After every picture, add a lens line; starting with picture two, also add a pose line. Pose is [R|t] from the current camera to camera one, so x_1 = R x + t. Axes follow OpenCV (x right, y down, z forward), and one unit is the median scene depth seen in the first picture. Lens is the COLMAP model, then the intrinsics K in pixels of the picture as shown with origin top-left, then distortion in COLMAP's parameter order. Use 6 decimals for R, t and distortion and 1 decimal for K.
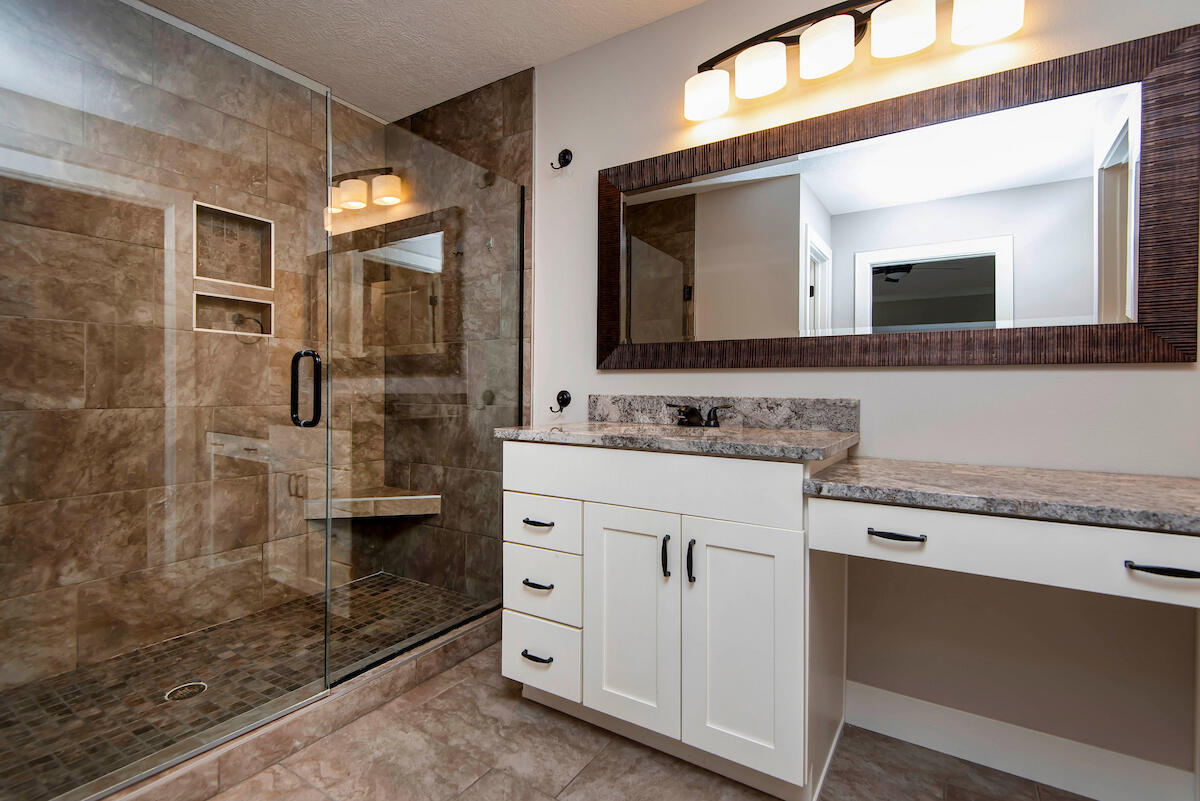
lens RADIAL K [[556.7, 0, 601.6], [0, 556.7, 399.0], [0, 0, 1]] dist [-0.000163, -0.000113]
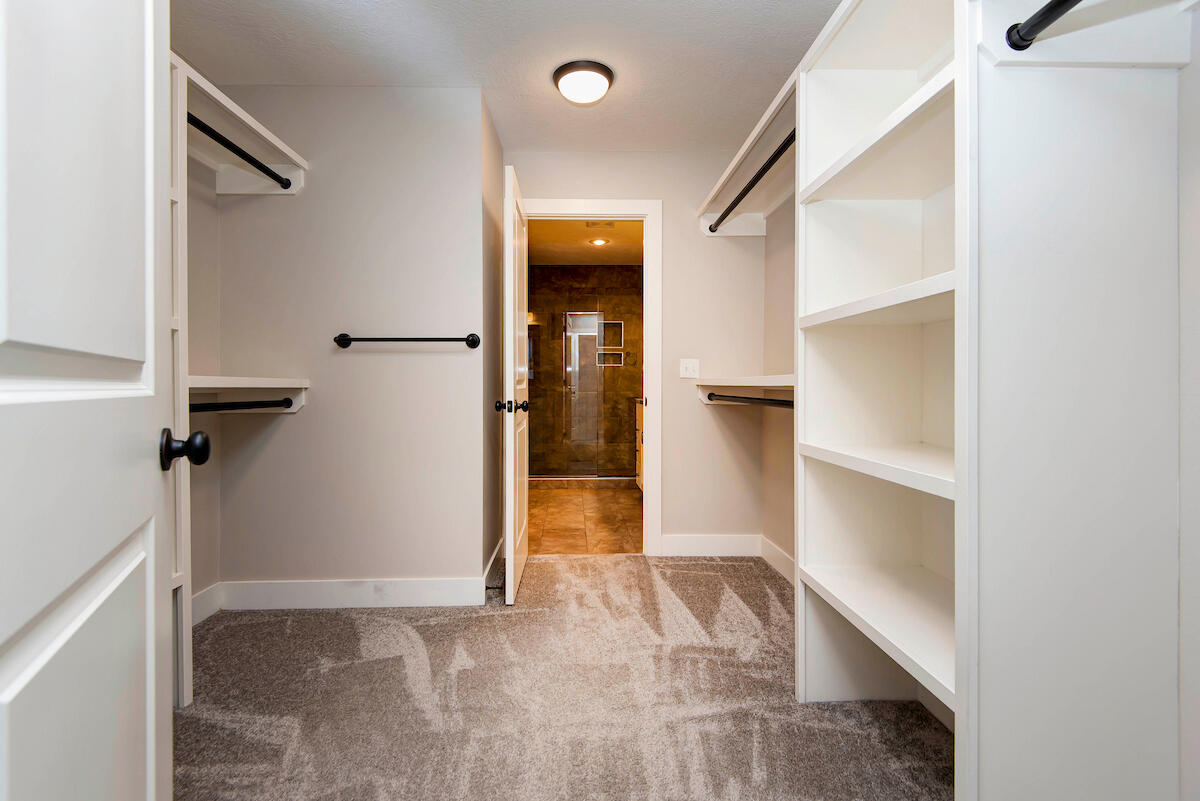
lens RADIAL K [[556.7, 0, 596.8], [0, 556.7, 391.8], [0, 0, 1]] dist [-0.000163, -0.000113]
pose [[0.575597, -0.001362, -0.817732, 1.563537], [0.002454, 0.999997, 0.000062, 0.010776], [0.817730, -0.002043, 0.575599, -0.644977]]
